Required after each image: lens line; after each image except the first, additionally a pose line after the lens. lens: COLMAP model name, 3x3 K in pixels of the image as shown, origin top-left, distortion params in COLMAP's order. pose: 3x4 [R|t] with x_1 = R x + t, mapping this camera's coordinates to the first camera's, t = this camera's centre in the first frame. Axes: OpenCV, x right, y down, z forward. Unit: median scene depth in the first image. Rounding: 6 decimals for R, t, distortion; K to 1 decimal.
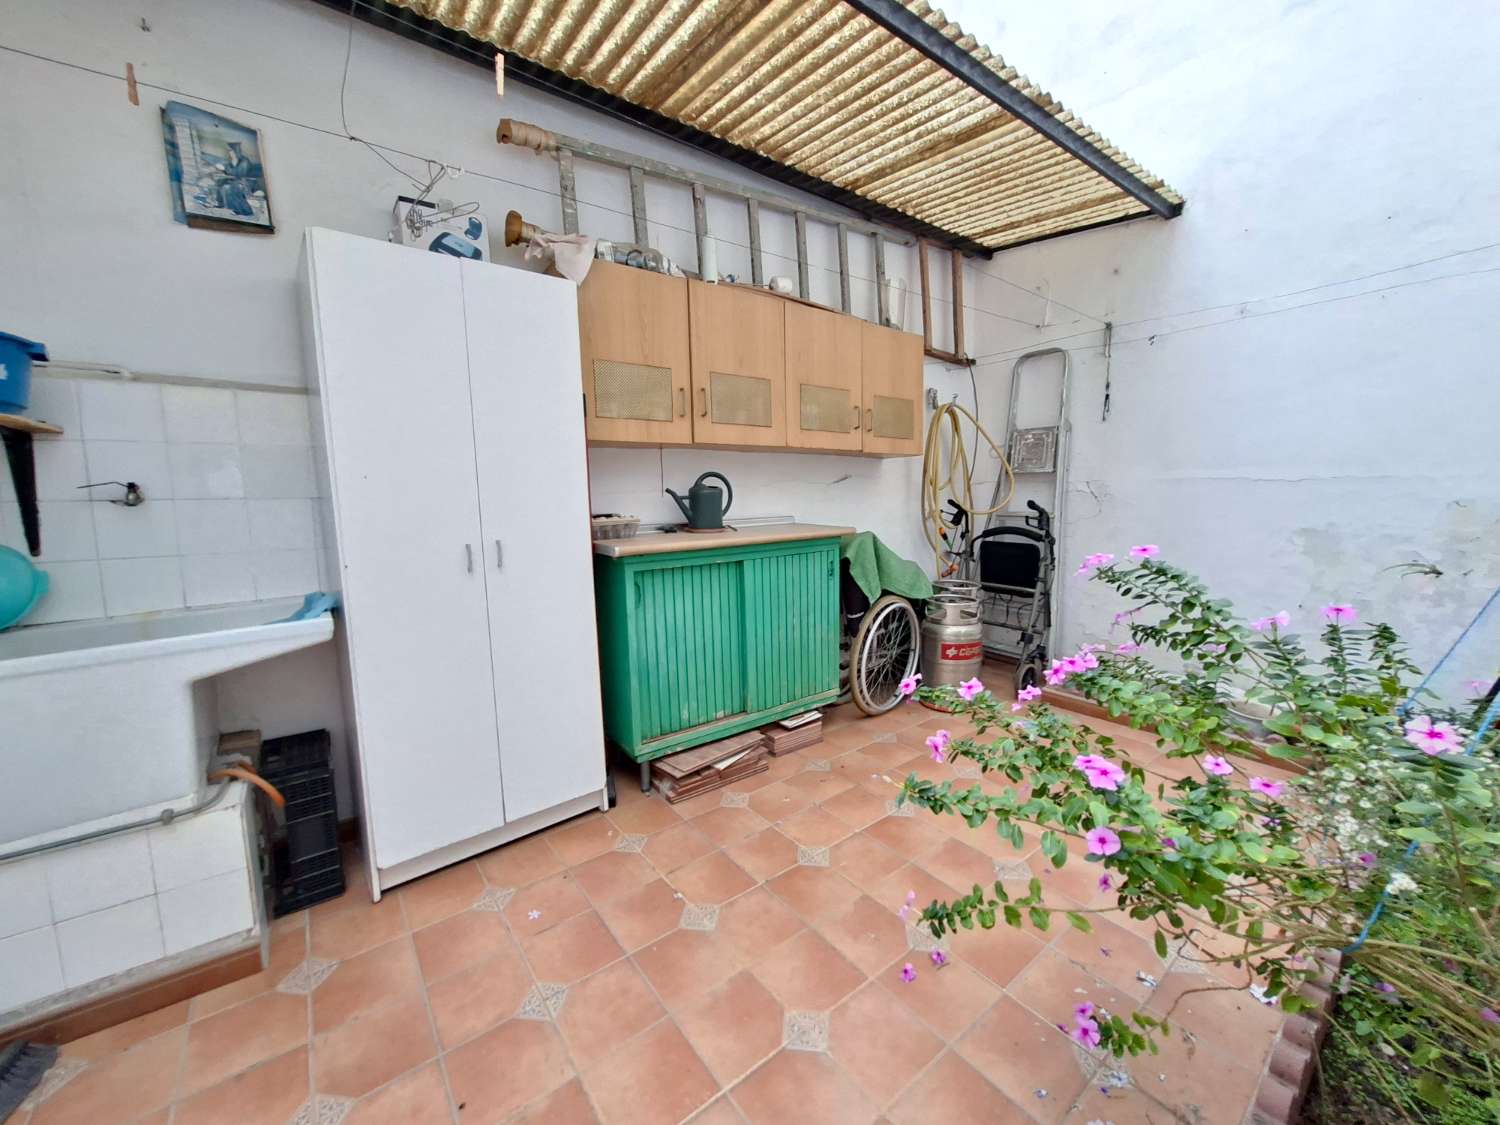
lens RADIAL K [[590.4, 0, 748.9], [0, 590.4, 563.4], [0, 0, 1]] dist [-0.002880, -0.000767]
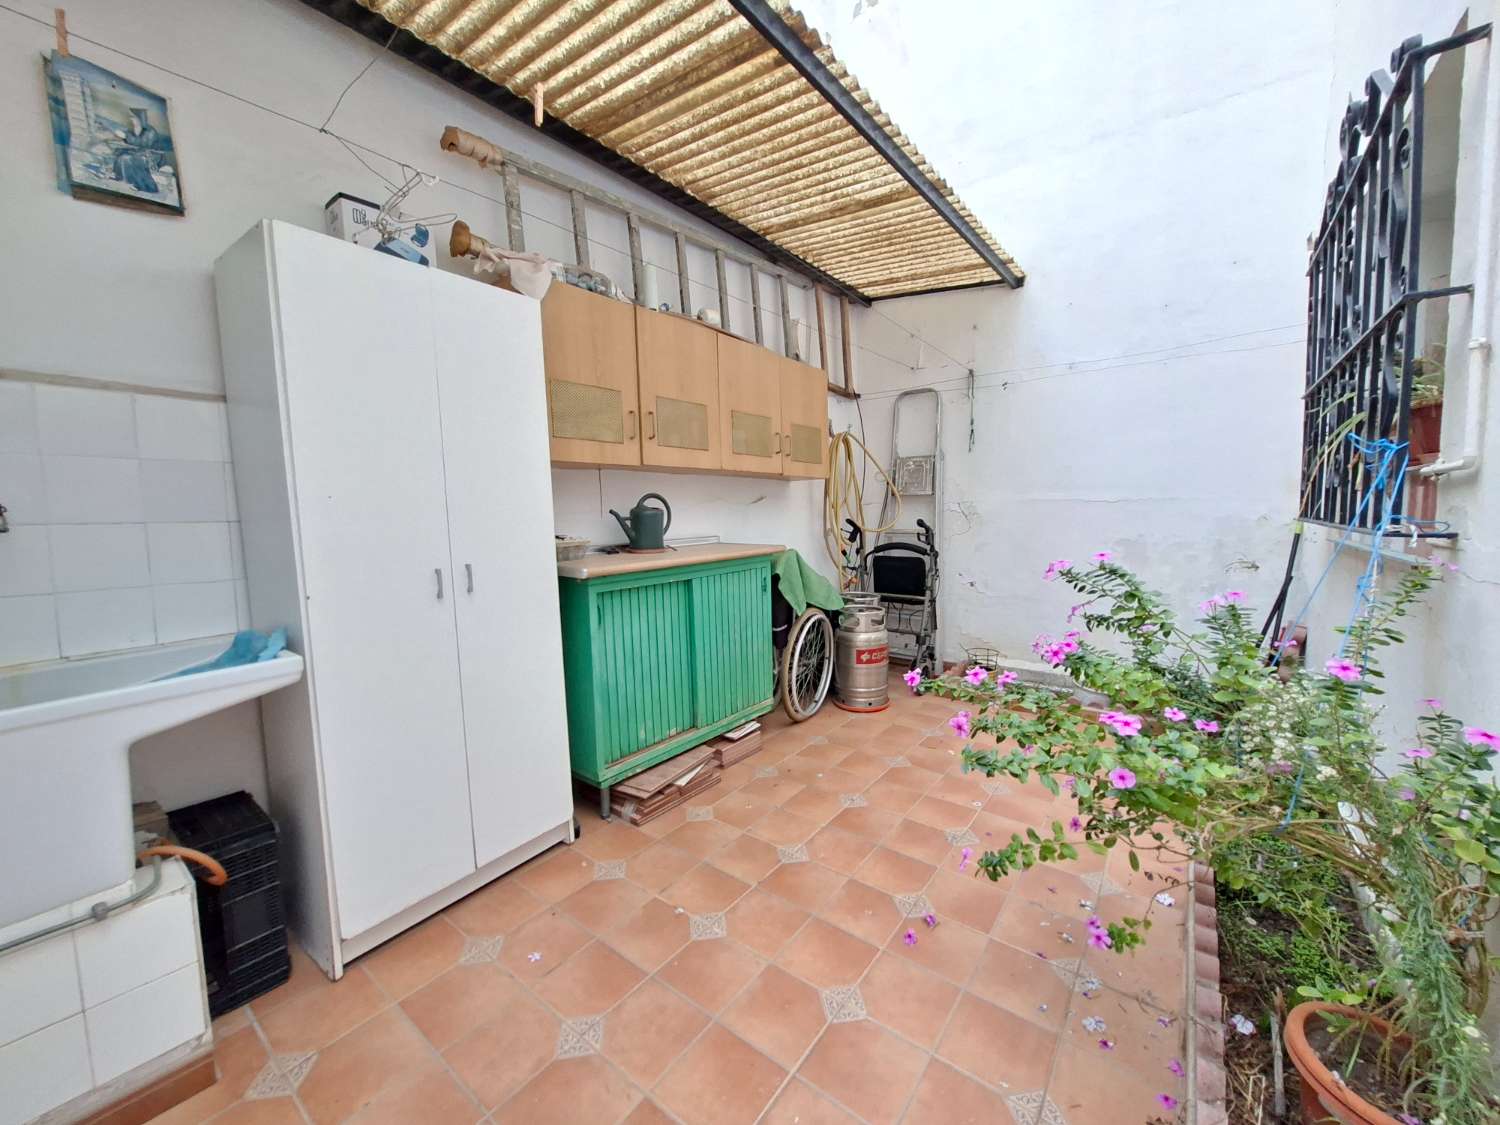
lens RADIAL K [[590.4, 0, 751.1], [0, 590.4, 563.2], [0, 0, 1]] dist [-0.002880, -0.000767]
pose [[0.965371, -0.026400, 0.259541, -0.206267], [0.035604, 0.998891, -0.030824, 0.003624], [-0.258439, 0.038997, 0.965240, -0.024939]]
